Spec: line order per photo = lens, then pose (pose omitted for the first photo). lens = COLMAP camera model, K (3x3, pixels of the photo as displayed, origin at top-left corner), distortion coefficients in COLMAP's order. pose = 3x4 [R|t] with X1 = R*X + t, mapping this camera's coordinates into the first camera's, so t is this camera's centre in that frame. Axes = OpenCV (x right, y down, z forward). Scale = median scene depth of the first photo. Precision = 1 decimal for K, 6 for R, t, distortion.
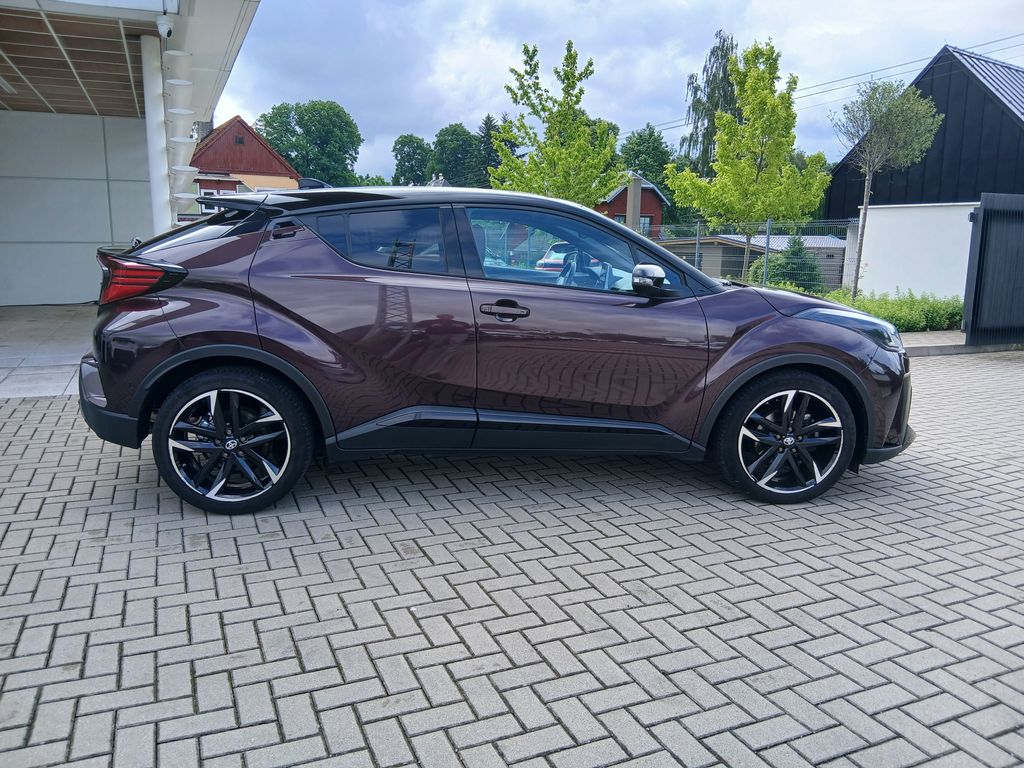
lens RADIAL K [[784.5, 0, 517.1], [0, 784.5, 353.0], [0, 0, 1]] dist [0.140167, -0.250477]
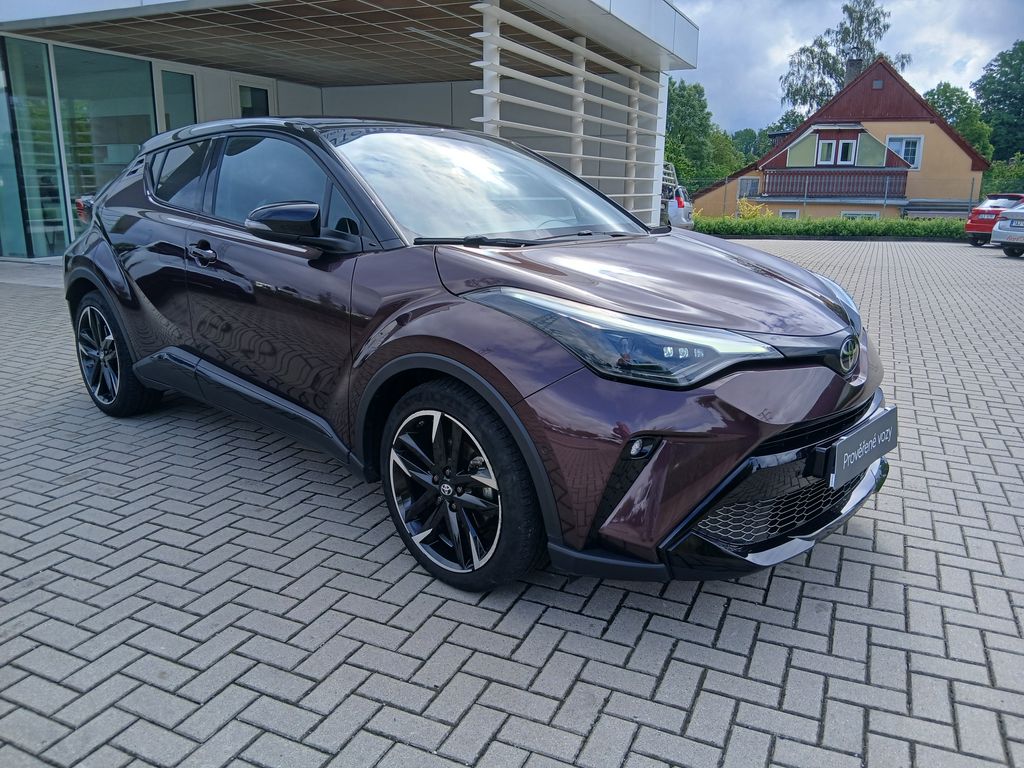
lens RADIAL K [[784.8, 0, 515.1], [0, 784.8, 355.1], [0, 0, 1]] dist [0.082066, -0.130278]
pose [[0.658739, 0.151777, -0.736903, 0.835848], [-0.108901, 0.988361, 0.106220, -0.070046], [0.744448, 0.010278, 0.667601, 0.624308]]
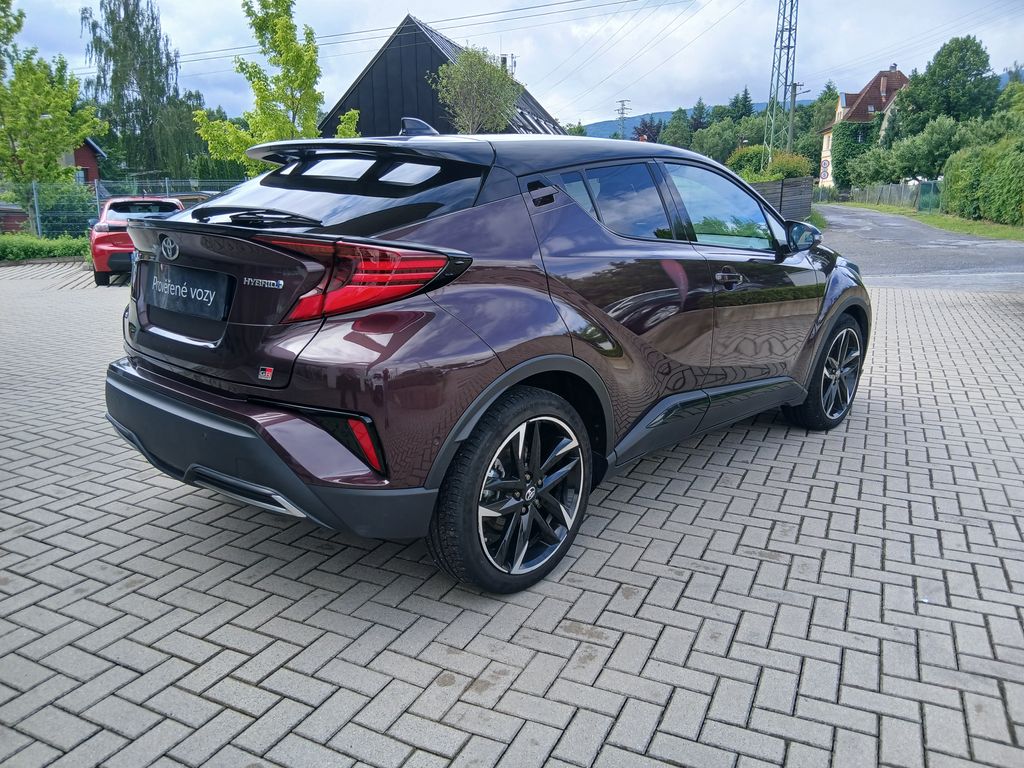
lens RADIAL K [[784.8, 0, 515.1], [0, 784.8, 355.1], [0, 0, 1]] dist [0.082066, -0.130278]
pose [[0.746992, -0.138460, 0.650255, -0.758890], [0.101557, 0.990359, 0.094212, -0.072720], [-0.657030, -0.004337, 0.753852, 0.438085]]
